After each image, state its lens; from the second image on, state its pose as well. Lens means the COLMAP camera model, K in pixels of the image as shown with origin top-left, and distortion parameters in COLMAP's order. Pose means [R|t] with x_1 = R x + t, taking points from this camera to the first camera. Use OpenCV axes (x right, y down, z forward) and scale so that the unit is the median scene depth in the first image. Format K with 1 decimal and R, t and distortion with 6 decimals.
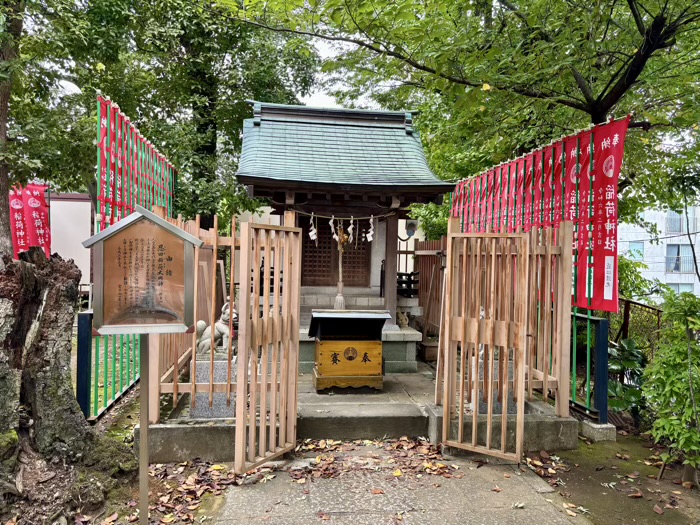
lens RADIAL K [[527.8, 0, 334.3], [0, 527.8, 261.8], [0, 0, 1]] dist [0.010446, -0.005789]
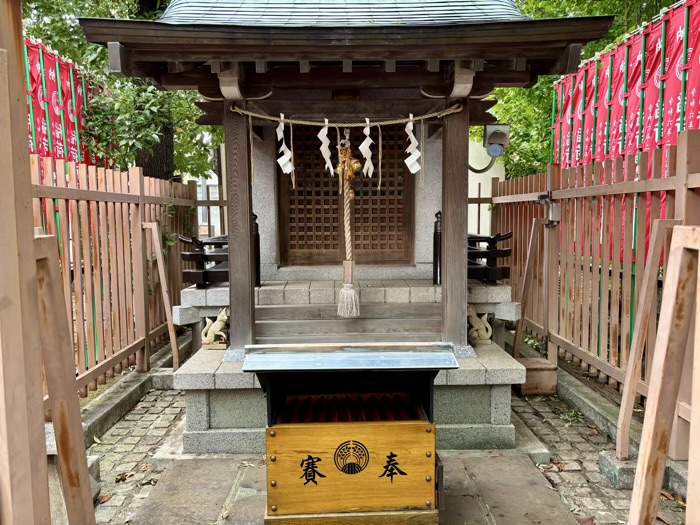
lens RADIAL K [[527.8, 0, 334.3], [0, 527.8, 261.8], [0, 0, 1]] dist [0.010446, -0.005789]
pose [[0.993044, -0.026799, -0.114651, 0.052610], [0.035111, 0.996851, 0.071098, 0.005116], [0.112384, -0.074629, 0.990858, 0.503352]]
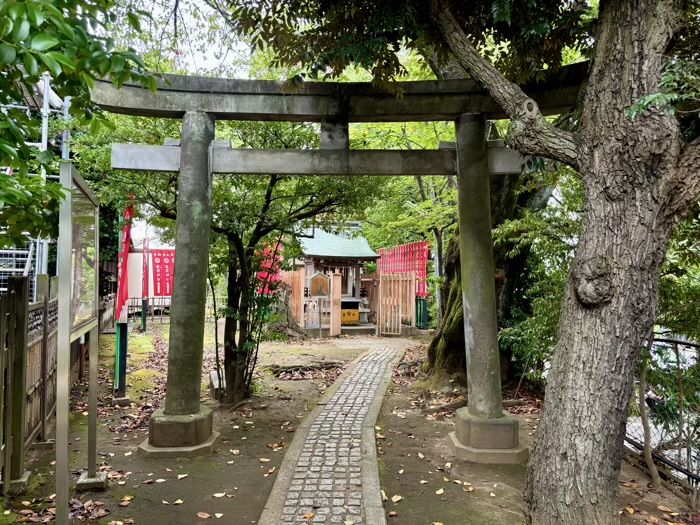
lens RADIAL K [[527.8, 0, 334.3], [0, 527.8, 261.8], [0, 0, 1]] dist [0.010446, -0.005789]
pose [[0.986802, -0.008816, 0.161692, -0.439056], [0.016425, 0.998816, -0.045785, 0.010522], [-0.161097, 0.047837, 0.985779, -1.623671]]
